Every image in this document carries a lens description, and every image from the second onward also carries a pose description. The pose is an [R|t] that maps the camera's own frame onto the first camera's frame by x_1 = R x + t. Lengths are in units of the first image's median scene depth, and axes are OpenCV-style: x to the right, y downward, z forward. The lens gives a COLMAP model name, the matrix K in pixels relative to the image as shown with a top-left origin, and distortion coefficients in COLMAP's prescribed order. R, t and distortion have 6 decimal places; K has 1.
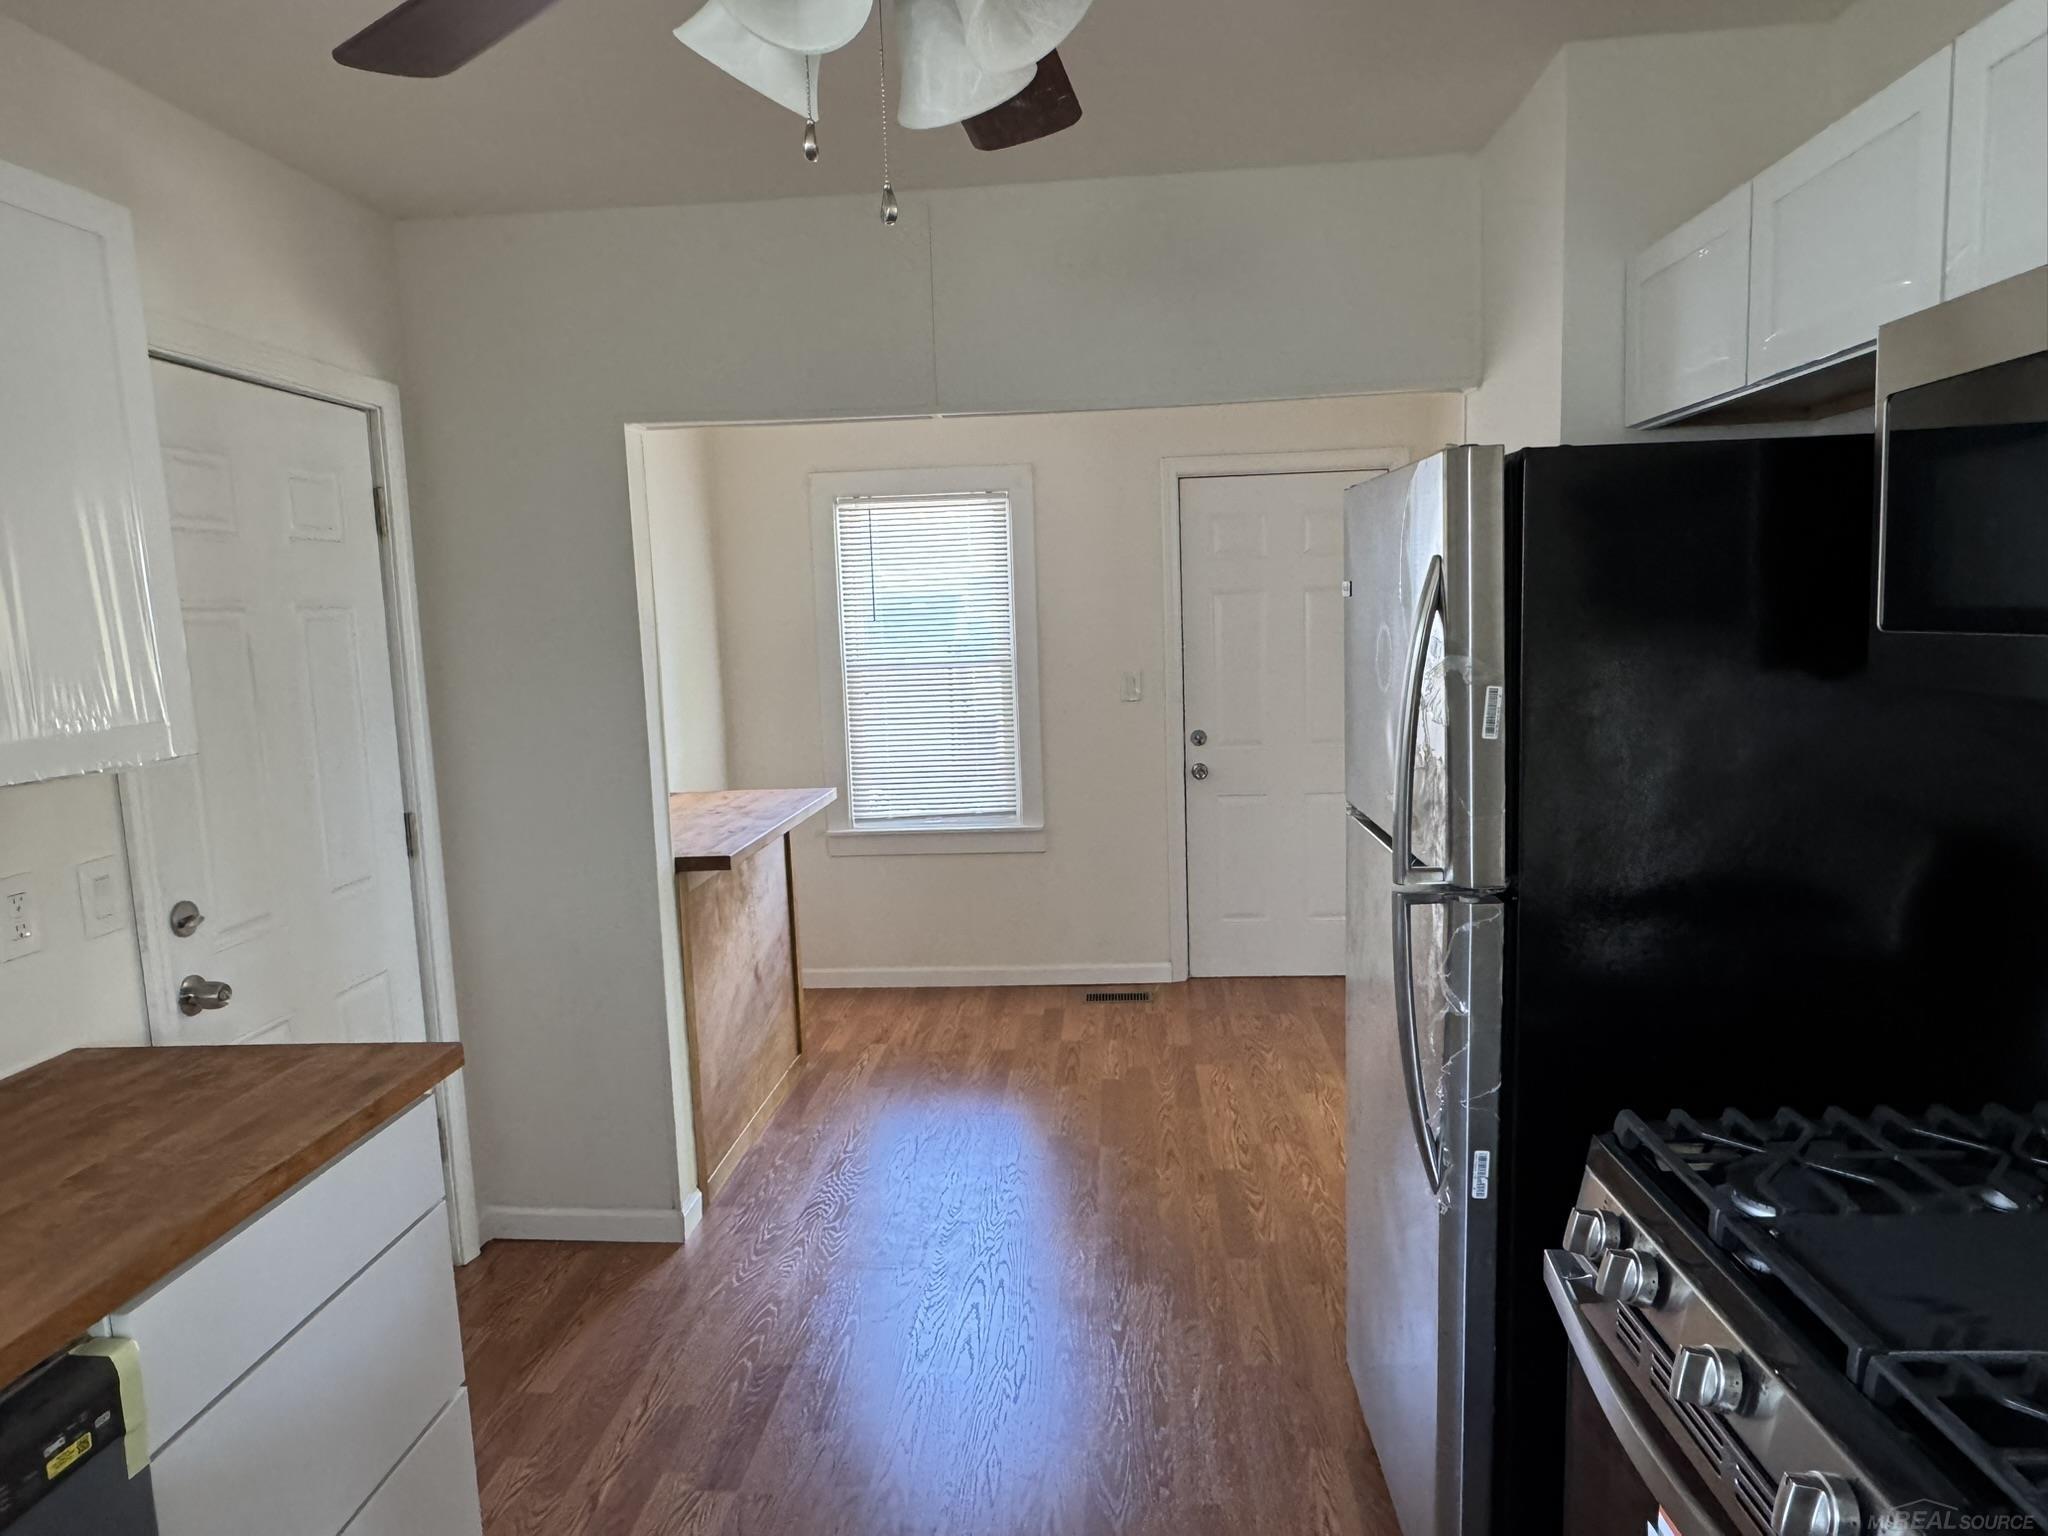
lens RADIAL K [[1308.5, 0, 1010.5], [0, 1308.5, 771.0], [0, 0, 1]] dist [-0.004289, -0.003780]
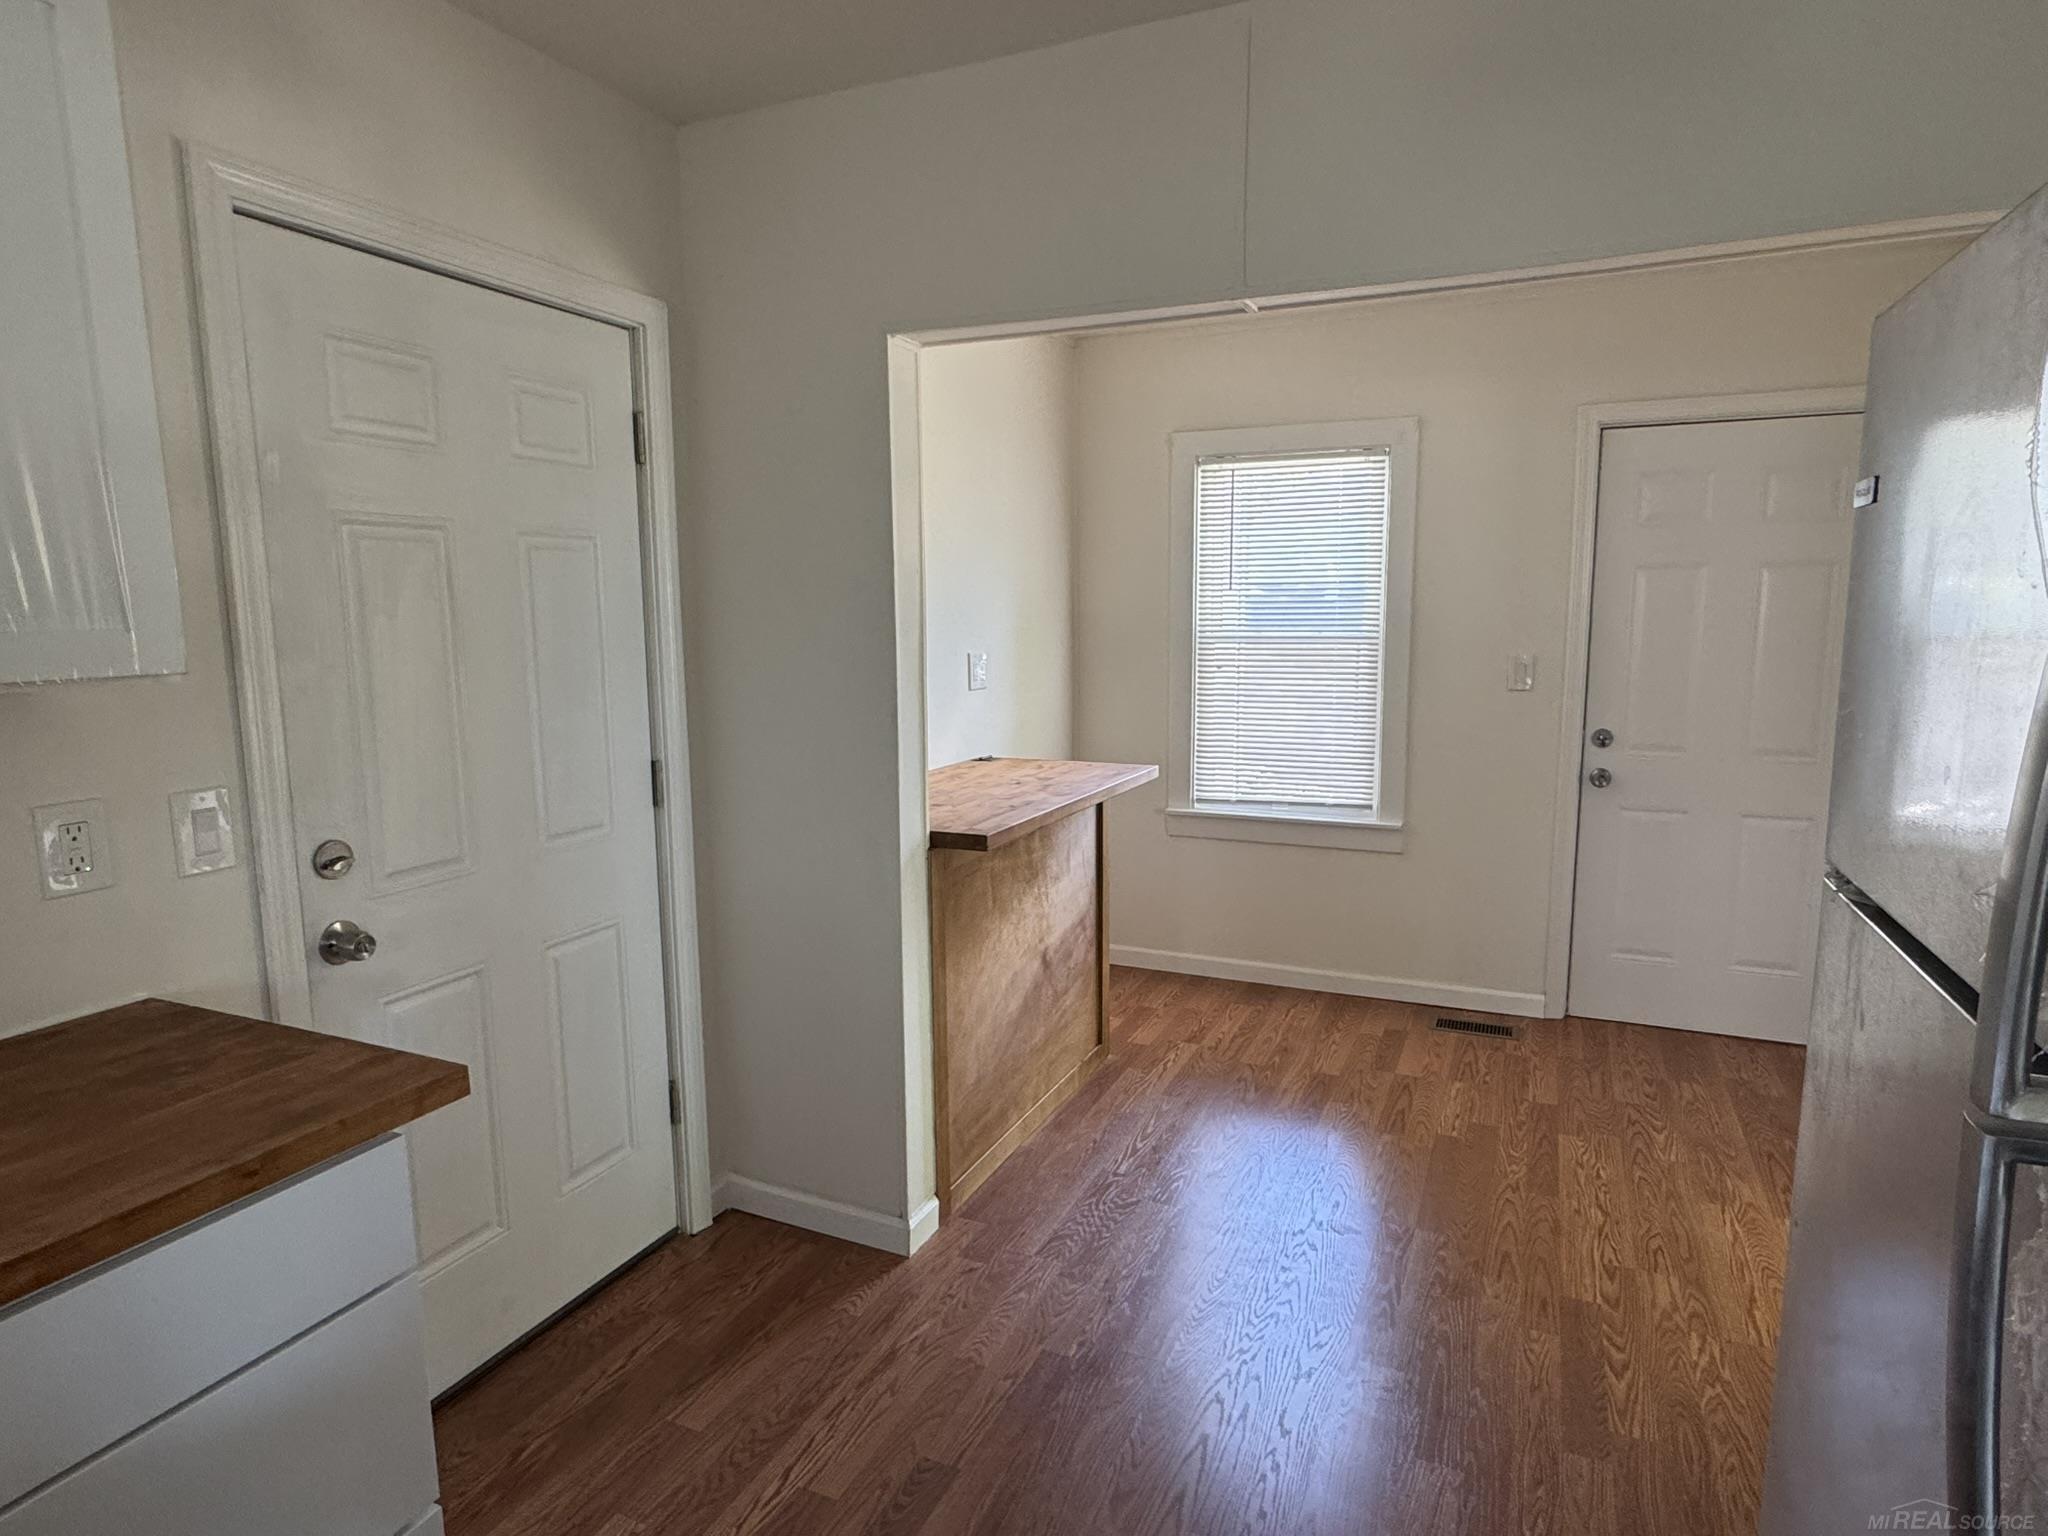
lens RADIAL K [[1140.2, 0, 1022.7], [0, 1140.2, 768.6], [0, 0, 1]] dist [-0.010049, 0.003621]
pose [[0.939898, 0.076638, -0.332743, 0.043540], [-0.069127, 0.997016, 0.034373, -0.005858], [0.334384, -0.009305, 0.942391, 0.208521]]
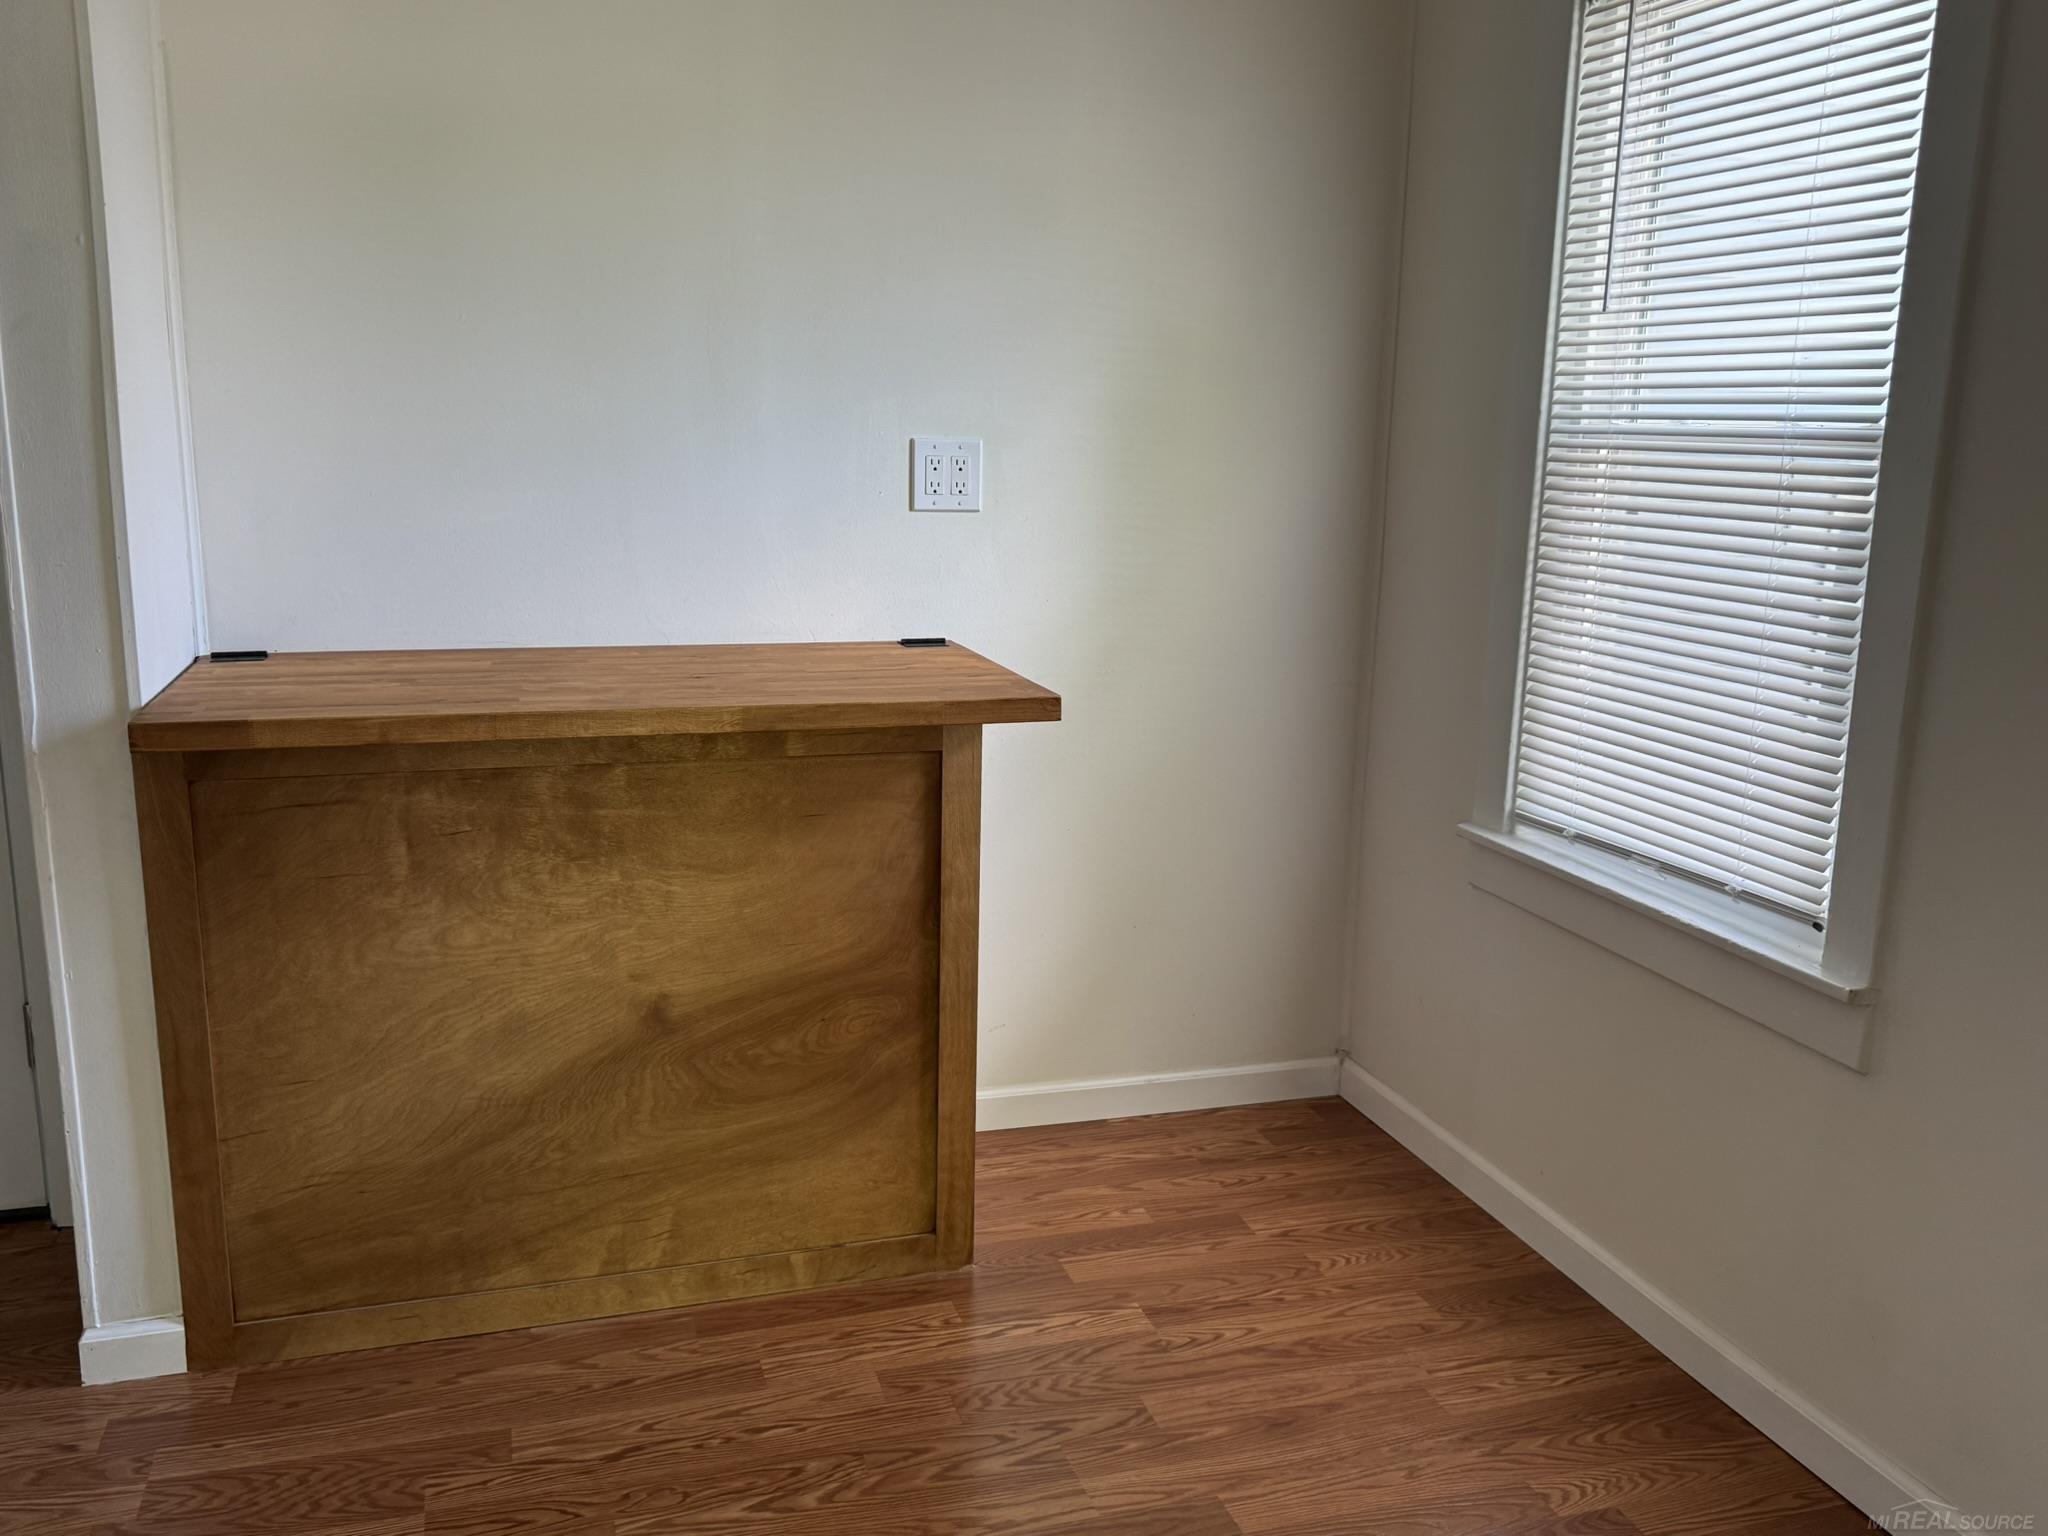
lens RADIAL K [[1685.4, 0, 1014.2], [0, 1685.4, 752.0], [0, 0, 1]] dist [0.006002, -0.004818]
pose [[0.372848, 0.228730, -0.899259, 0.344959], [-0.150970, 0.971182, 0.184430, -0.065022], [0.915529, 0.066997, 0.396634, 0.766526]]
